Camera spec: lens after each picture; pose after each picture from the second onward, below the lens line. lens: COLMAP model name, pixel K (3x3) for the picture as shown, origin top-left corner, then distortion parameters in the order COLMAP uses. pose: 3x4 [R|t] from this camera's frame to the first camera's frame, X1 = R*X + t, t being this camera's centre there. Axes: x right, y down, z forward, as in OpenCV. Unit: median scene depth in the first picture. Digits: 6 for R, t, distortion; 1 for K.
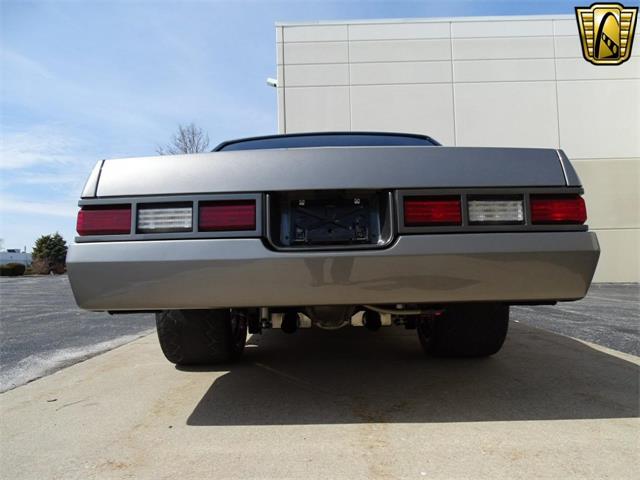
lens RADIAL K [[458.0, 0, 321.3], [0, 458.0, 224.0], [0, 0, 1]] dist [0.009591, 0.003530]
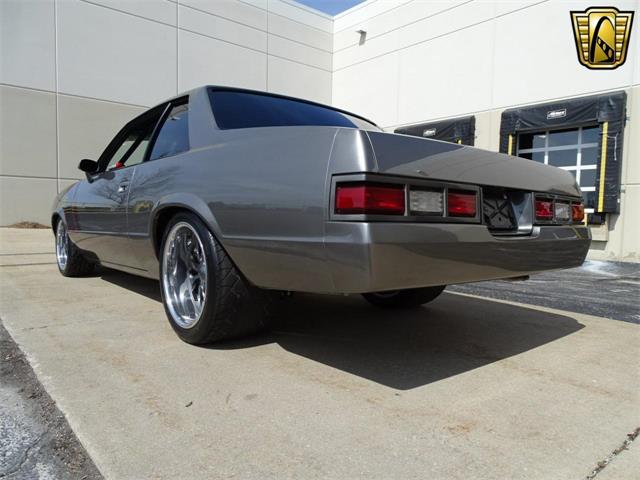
lens RADIAL K [[453.6, 0, 320.0], [0, 453.6, 240.0], [0, 0, 1]] dist [0.001952, 0.000590]
pose [[0.761547, 0.011397, 0.648009, -1.181109], [-0.102492, 0.989382, 0.103049, -0.007383], [-0.639954, -0.144893, 0.754629, 0.373808]]
